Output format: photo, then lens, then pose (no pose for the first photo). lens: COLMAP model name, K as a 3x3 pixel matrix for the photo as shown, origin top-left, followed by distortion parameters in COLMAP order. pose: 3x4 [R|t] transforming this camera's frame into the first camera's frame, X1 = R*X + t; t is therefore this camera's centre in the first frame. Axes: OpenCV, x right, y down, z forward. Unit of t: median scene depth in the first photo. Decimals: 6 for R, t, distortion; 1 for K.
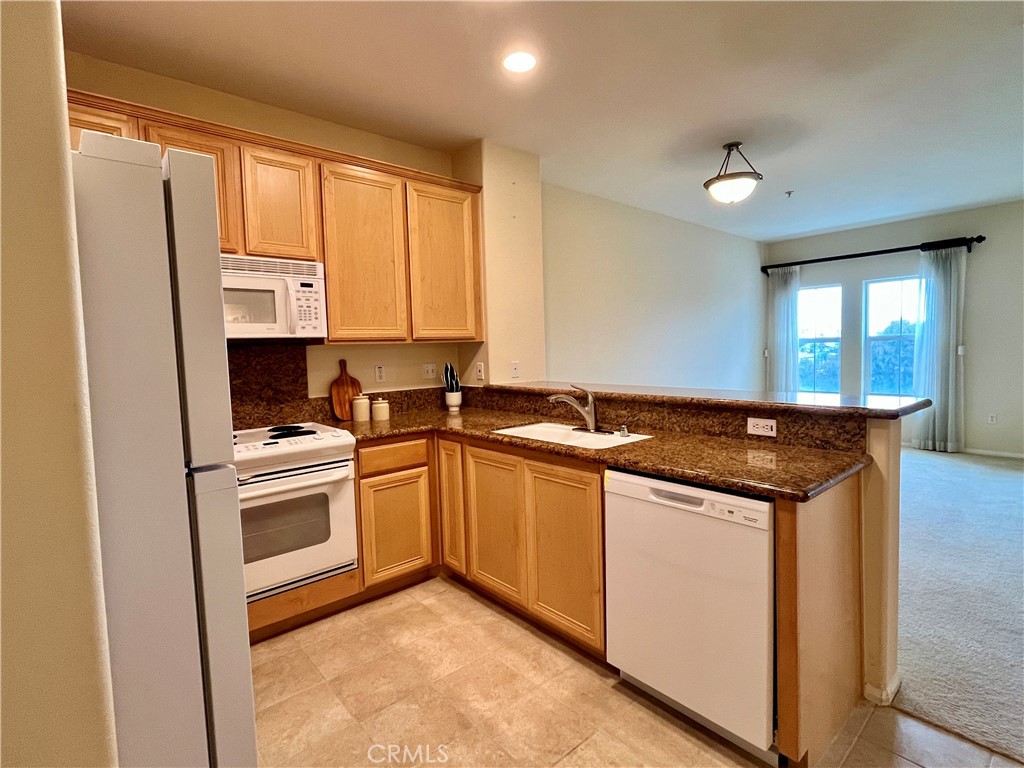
lens RADIAL K [[505.1, 0, 512.7], [0, 505.1, 378.3], [0, 0, 1]] dist [0.001561, 0.001453]
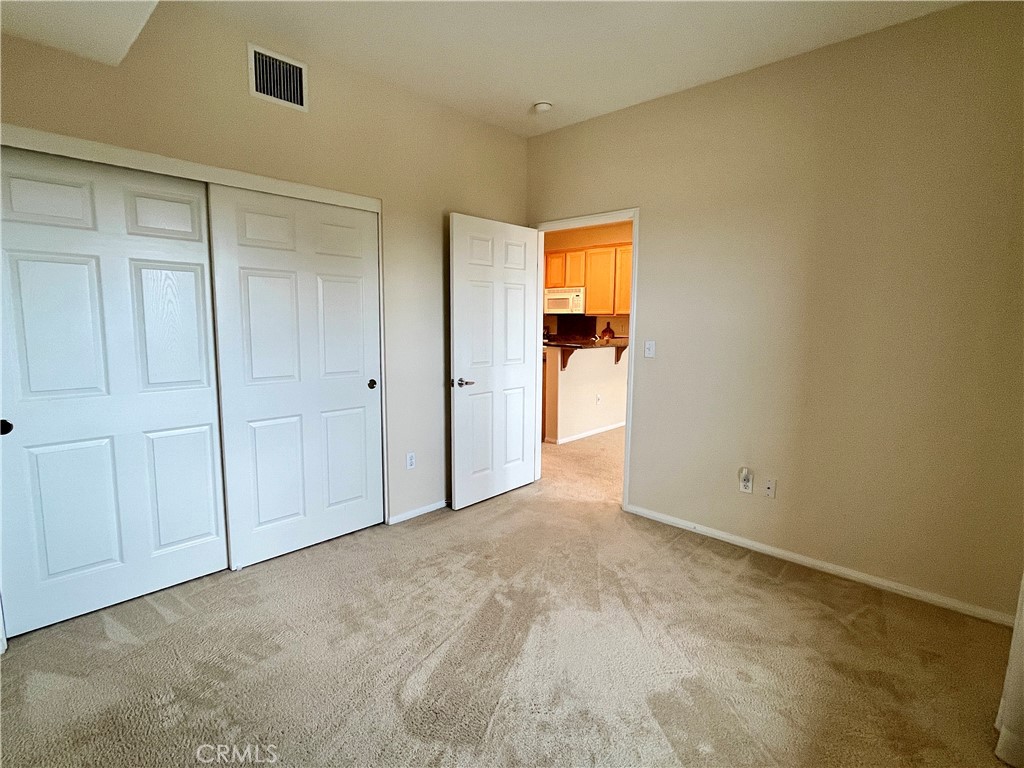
lens RADIAL K [[505.1, 0, 512.7], [0, 505.1, 378.3], [0, 0, 1]] dist [0.001561, 0.001453]
pose [[0.093463, 0.139235, -0.985839, 2.226329], [-0.069756, 0.988656, 0.133020, -0.064453], [0.993176, 0.056335, 0.102116, 0.306860]]
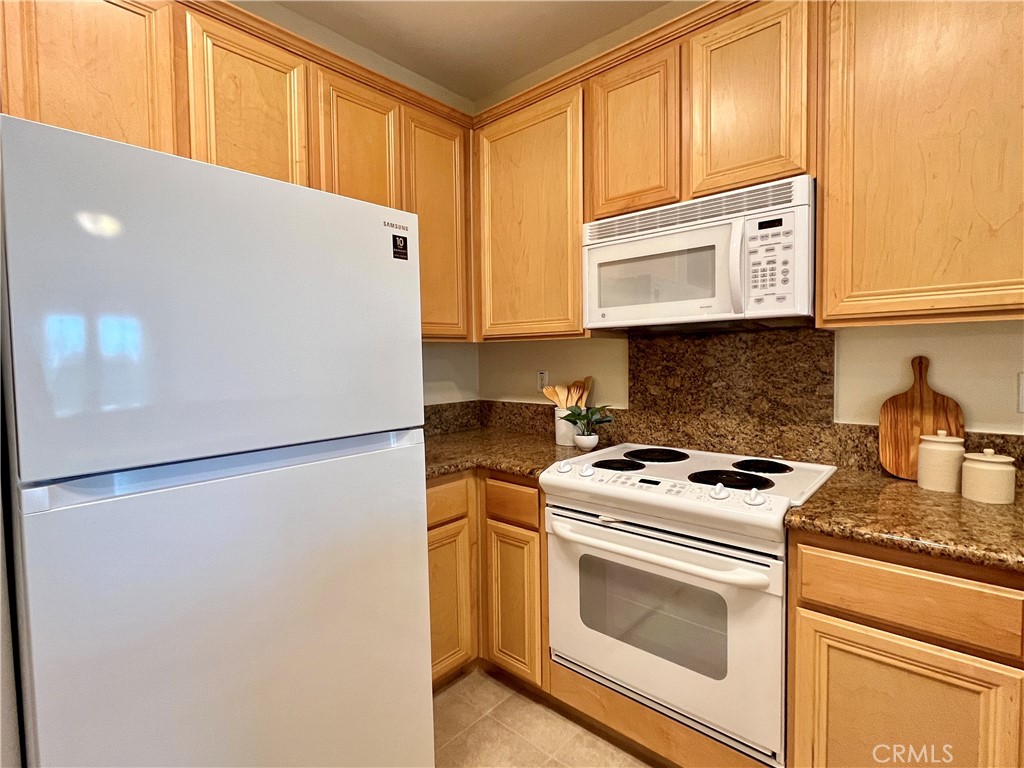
lens RADIAL K [[505.1, 0, 512.7], [0, 505.1, 378.3], [0, 0, 1]] dist [0.001561, 0.001453]
pose [[0.122020, 0.069097, -0.990120, 0.112185], [-0.042553, 0.997021, 0.064335, -0.032107], [0.991615, 0.034283, 0.124596, 0.570726]]
